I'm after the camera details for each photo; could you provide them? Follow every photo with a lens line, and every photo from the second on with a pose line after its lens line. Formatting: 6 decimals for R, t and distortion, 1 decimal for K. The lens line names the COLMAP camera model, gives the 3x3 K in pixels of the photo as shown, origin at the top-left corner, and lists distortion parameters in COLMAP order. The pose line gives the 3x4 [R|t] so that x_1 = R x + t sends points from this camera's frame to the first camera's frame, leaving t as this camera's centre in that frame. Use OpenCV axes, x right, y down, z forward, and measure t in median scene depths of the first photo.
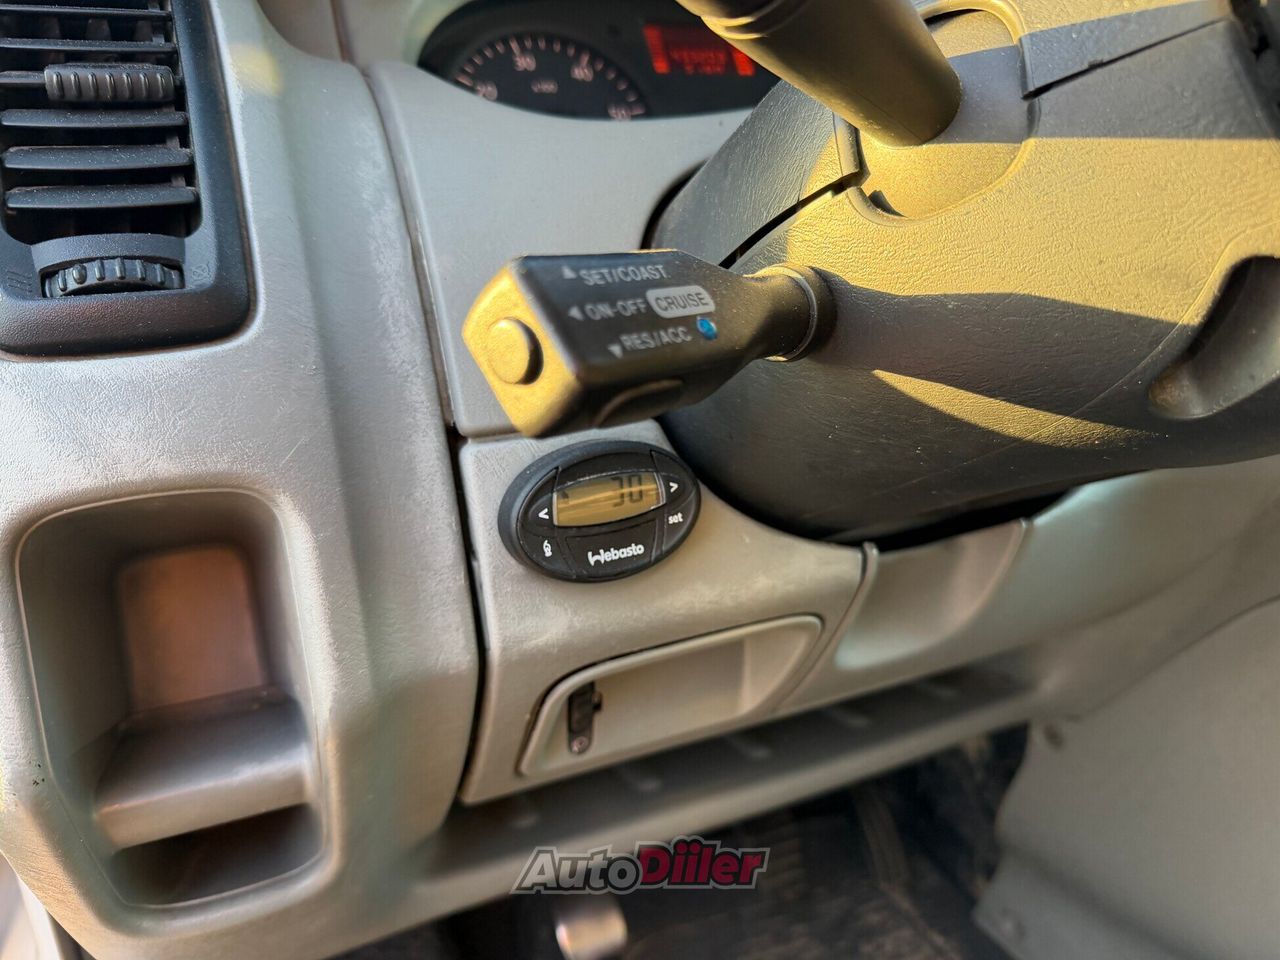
lens RADIAL K [[889.1, 0, 640.0], [0, 889.1, 480.0], [0, 0, 1]] dist [0.045417, -0.000425]
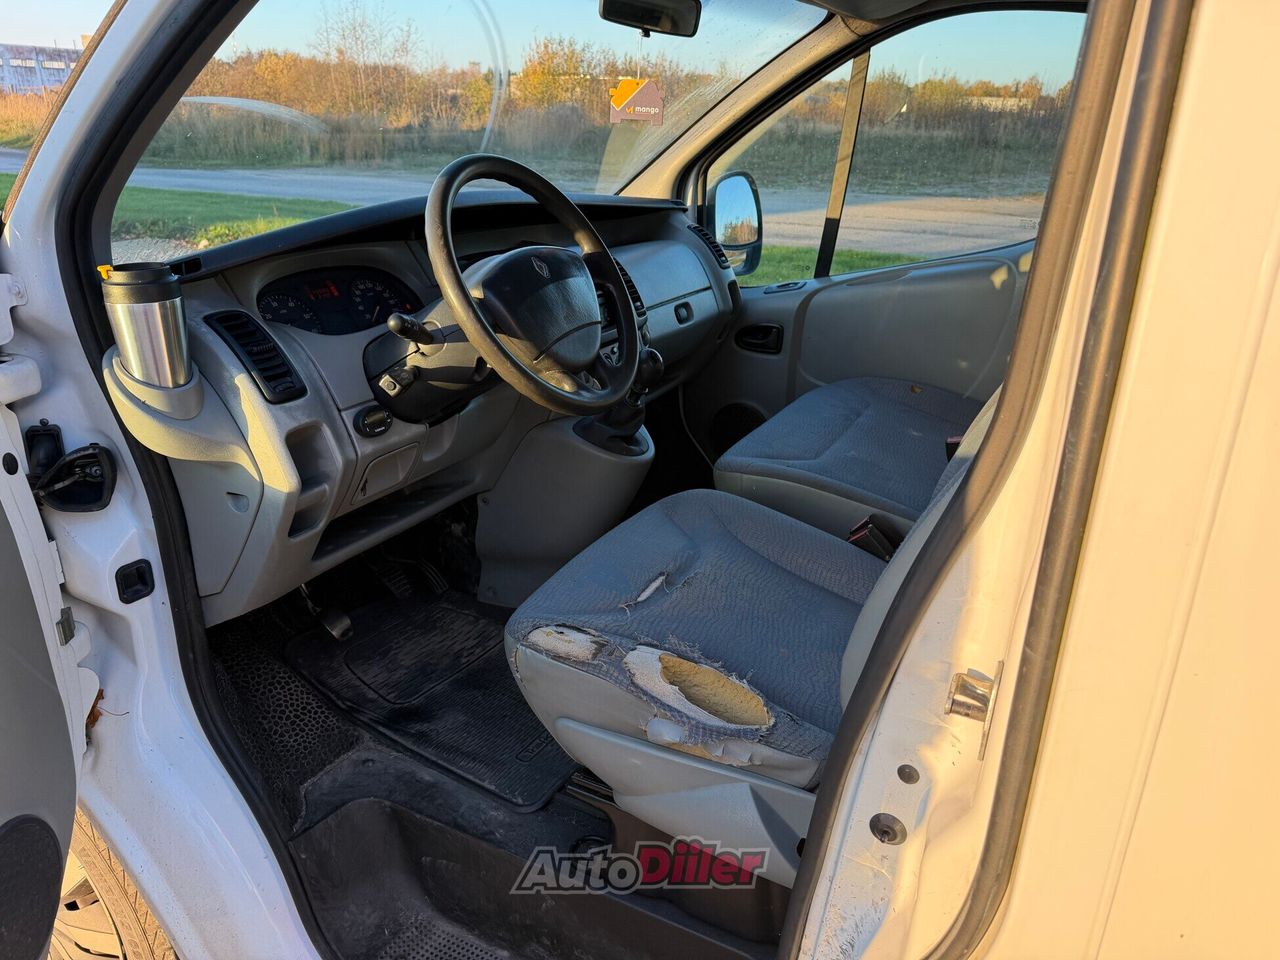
lens RADIAL K [[889.1, 0, 640.0], [0, 889.1, 480.0], [0, 0, 1]] dist [0.045417, -0.000425]
pose [[0.789681, -0.222471, 0.571761, -1.638117], [0.232507, 0.970943, 0.056667, 0.383713], [-0.567754, 0.088189, 0.818461, -3.474797]]
